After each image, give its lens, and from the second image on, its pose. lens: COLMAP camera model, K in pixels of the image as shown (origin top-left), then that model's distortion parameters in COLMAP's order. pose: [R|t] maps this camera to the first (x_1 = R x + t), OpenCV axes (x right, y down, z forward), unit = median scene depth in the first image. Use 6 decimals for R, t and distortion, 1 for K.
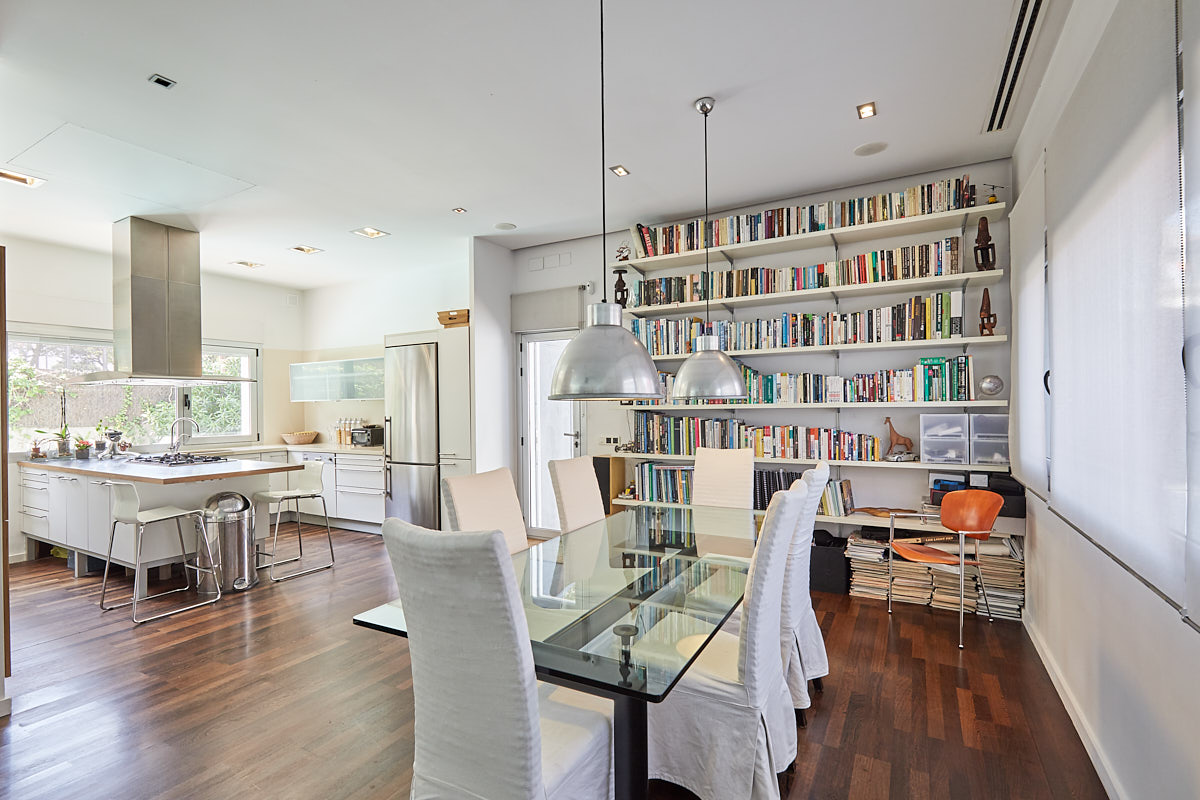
lens RADIAL K [[554.5, 0, 600.5], [0, 554.5, 402.2], [0, 0, 1]] dist [0.001202, 0.000394]
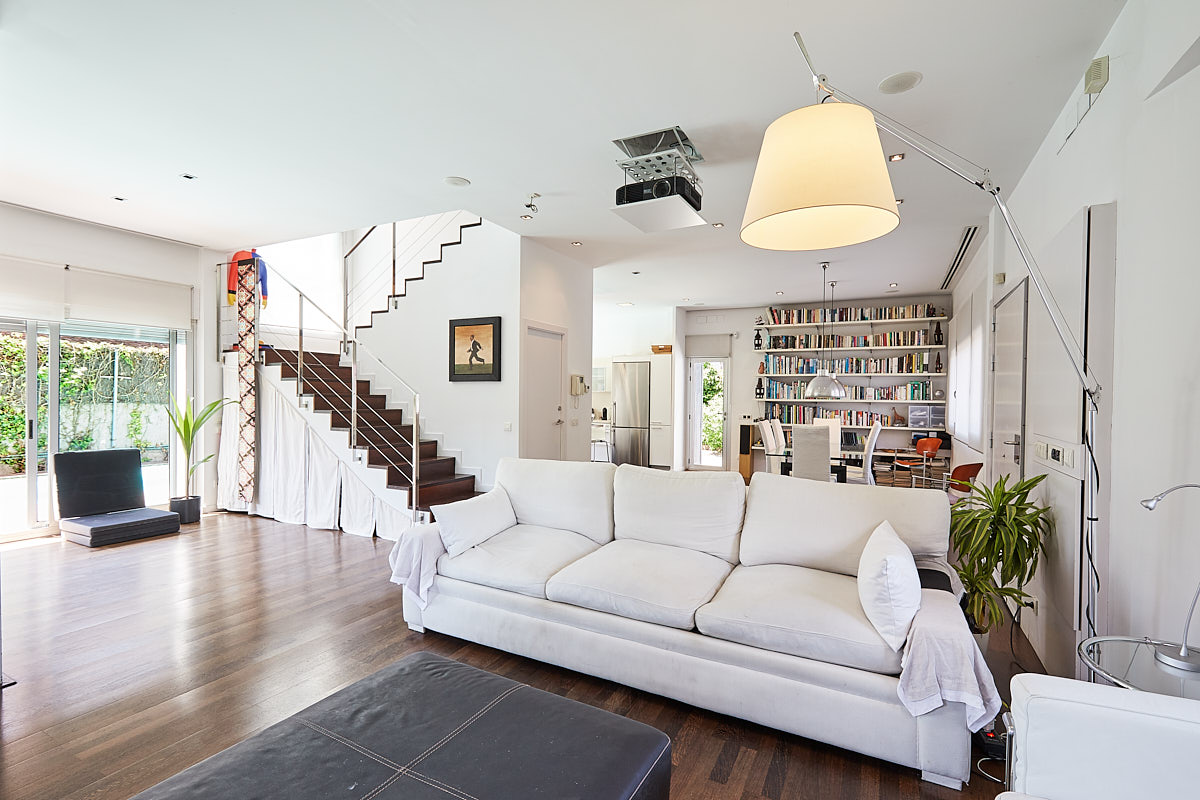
lens RADIAL K [[554.5, 0, 599.1], [0, 554.5, 401.0], [0, 0, 1]] dist [0.001202, 0.000394]
pose [[0.999136, 0.023402, 0.034343, -0.715634], [-0.023867, 0.999628, 0.013194, 0.002135], [-0.034021, -0.014003, 0.999323, -1.140637]]
